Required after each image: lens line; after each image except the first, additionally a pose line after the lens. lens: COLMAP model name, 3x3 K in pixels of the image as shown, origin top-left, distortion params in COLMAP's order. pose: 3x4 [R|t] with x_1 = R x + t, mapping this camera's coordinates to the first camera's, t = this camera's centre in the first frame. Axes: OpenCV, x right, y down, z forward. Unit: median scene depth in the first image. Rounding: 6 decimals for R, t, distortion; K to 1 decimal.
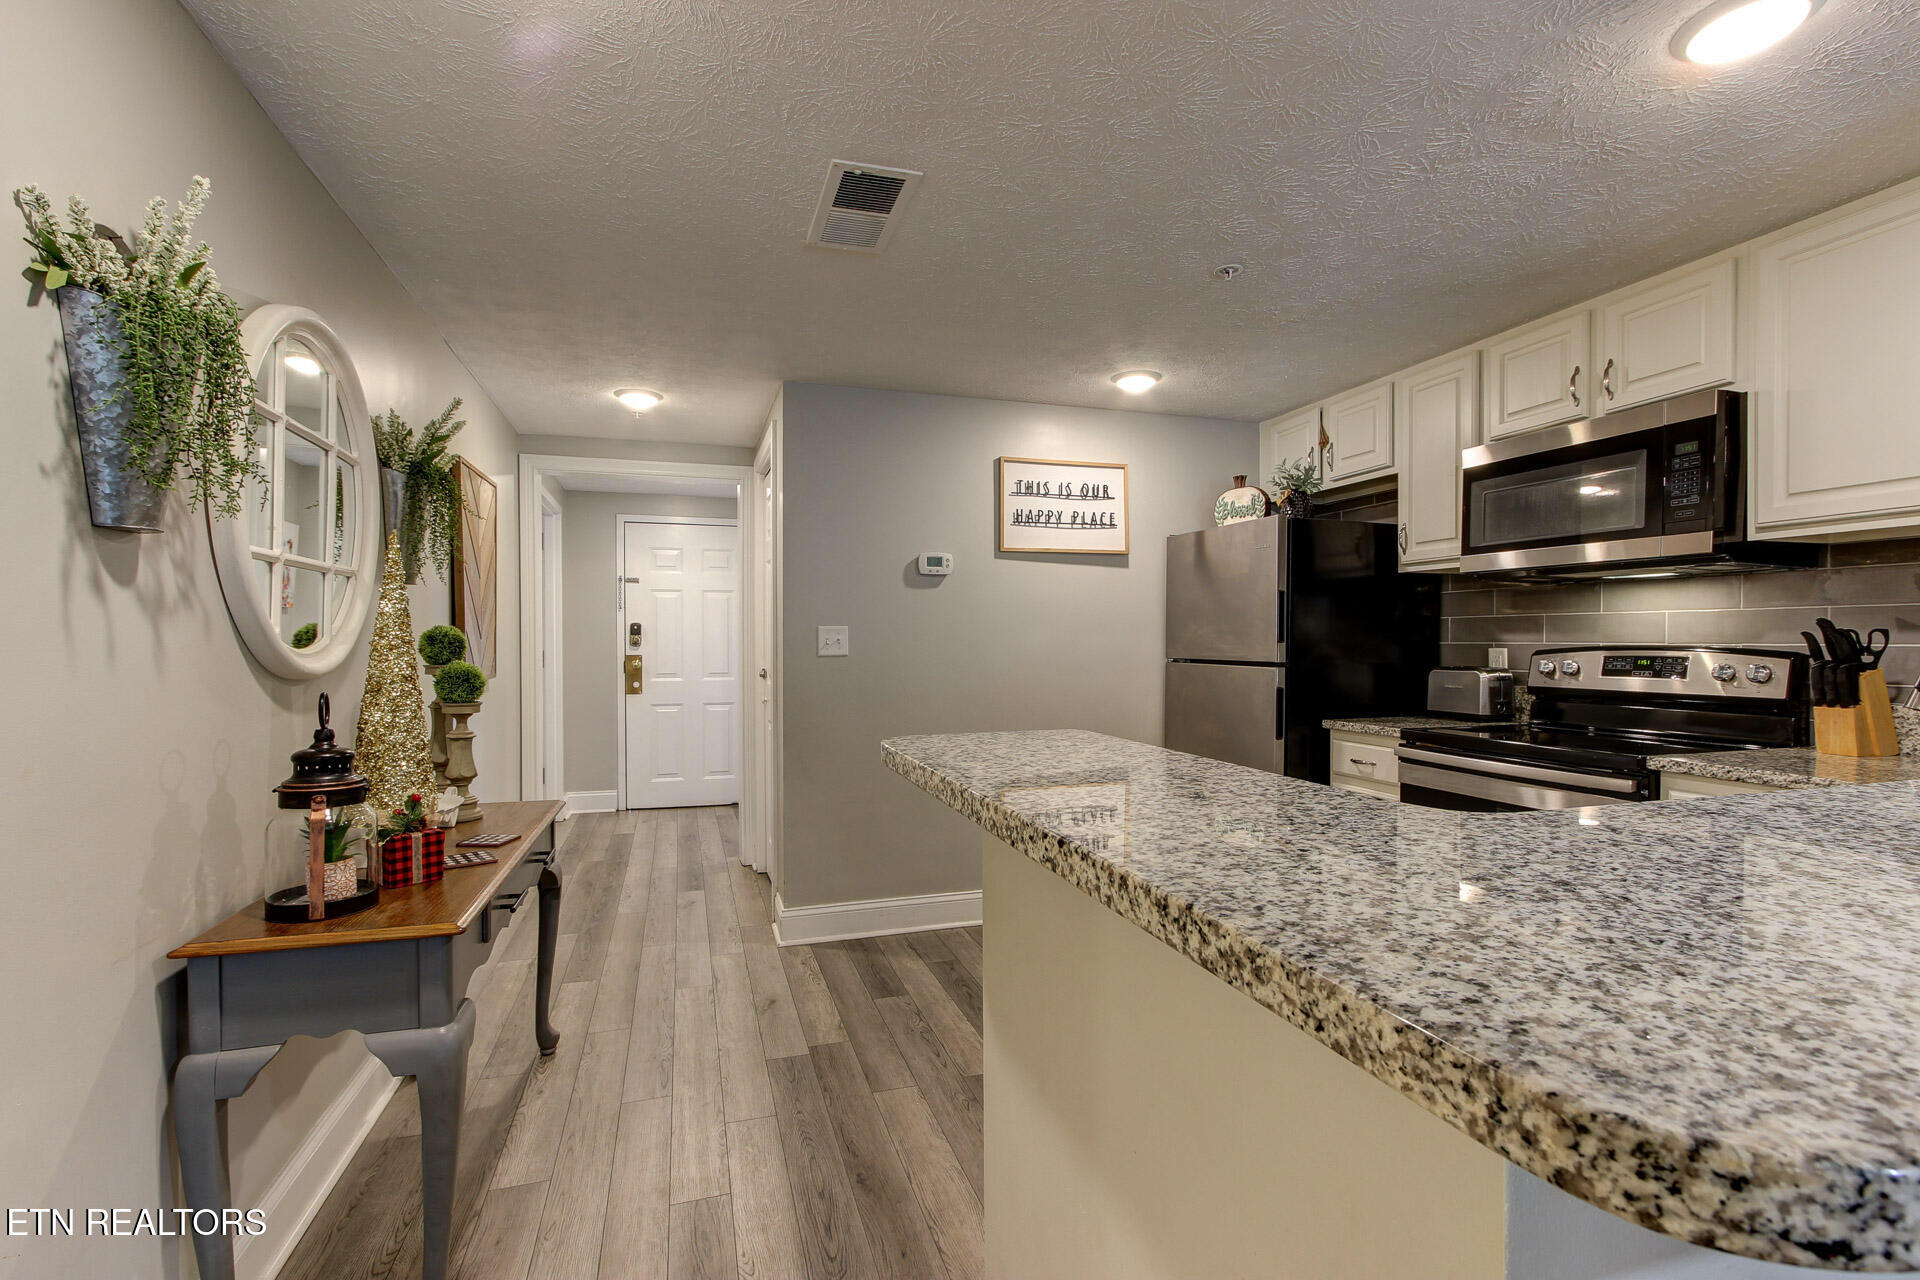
lens RADIAL K [[877.8, 0, 961.1], [0, 877.8, 649.3], [0, 0, 1]] dist [-0.002818, 0.004728]
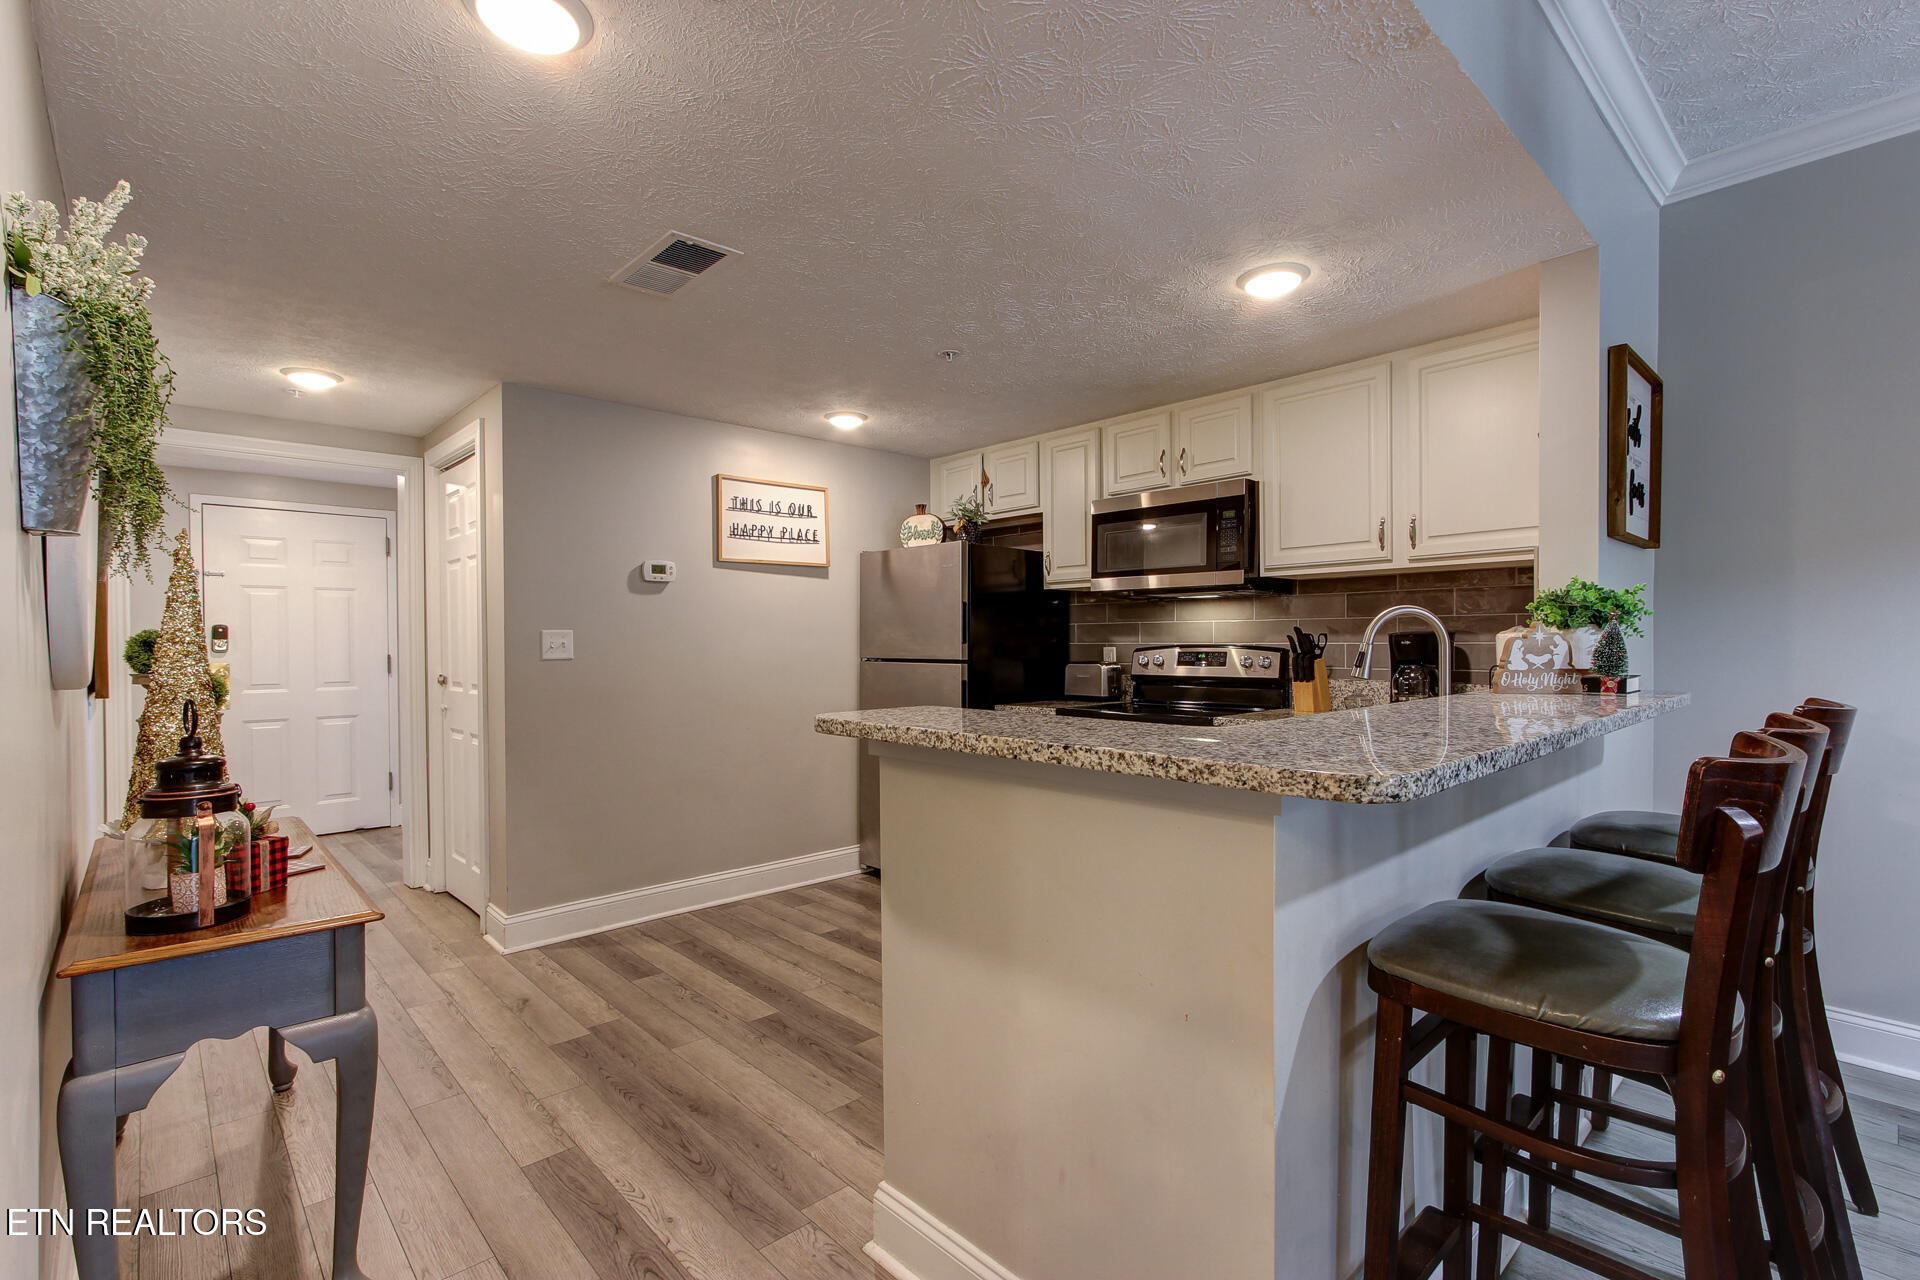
lens RADIAL K [[877.8, 0, 961.1], [0, 877.8, 649.3], [0, 0, 1]] dist [-0.002818, 0.004728]
pose [[0.903139, -0.008068, 0.429272, -0.182172], [0.009326, 0.999956, -0.000826, 0.001066], [-0.429247, 0.004749, 0.903175, -0.127250]]
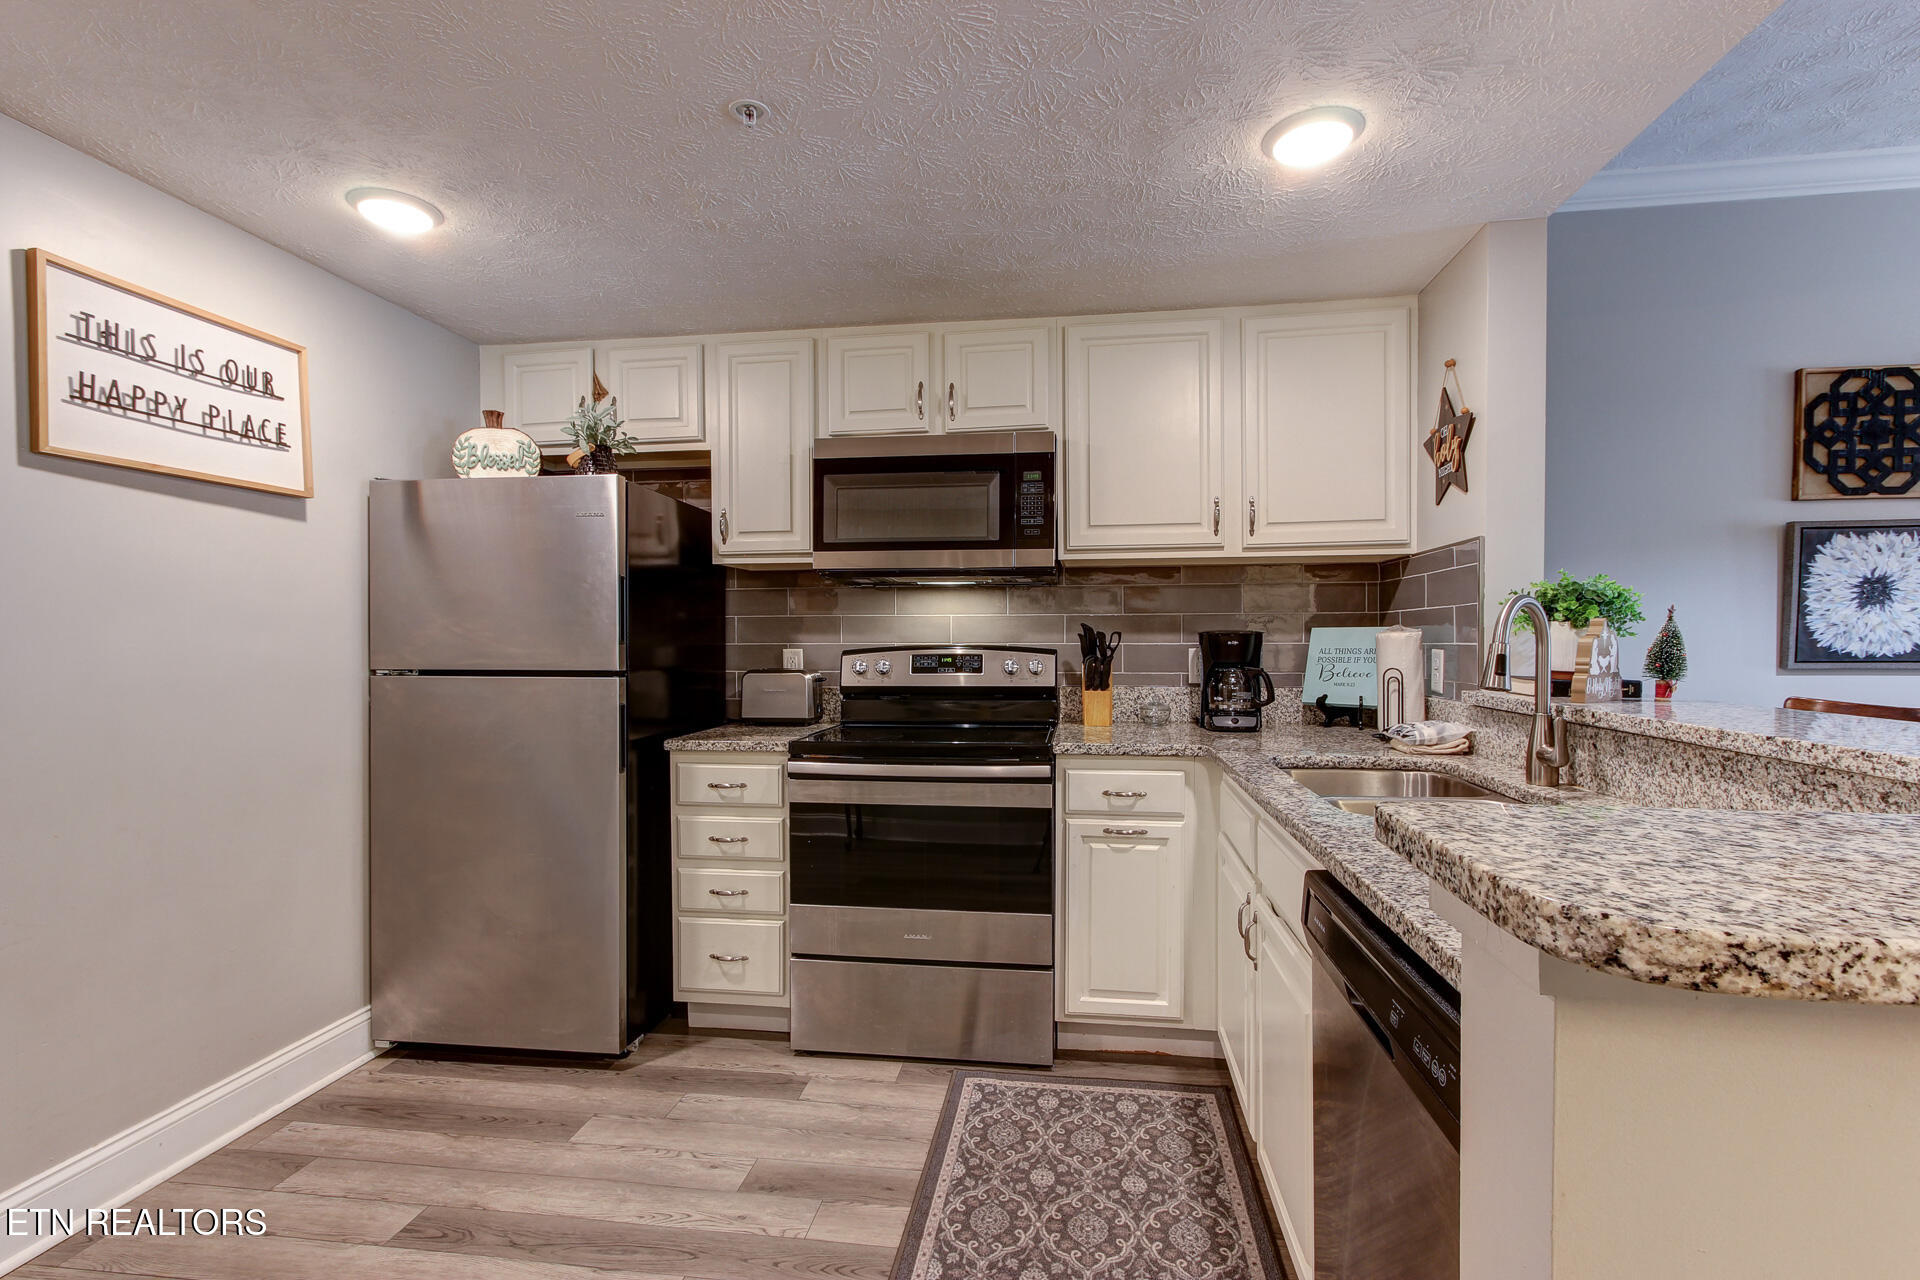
lens RADIAL K [[877.8, 0, 961.1], [0, 877.8, 649.3], [0, 0, 1]] dist [-0.002818, 0.004728]
pose [[0.431932, -0.010080, 0.901850, -0.201710], [0.011393, 0.999919, 0.005719, -0.004344], [-0.901834, 0.007804, 0.432012, 0.429352]]
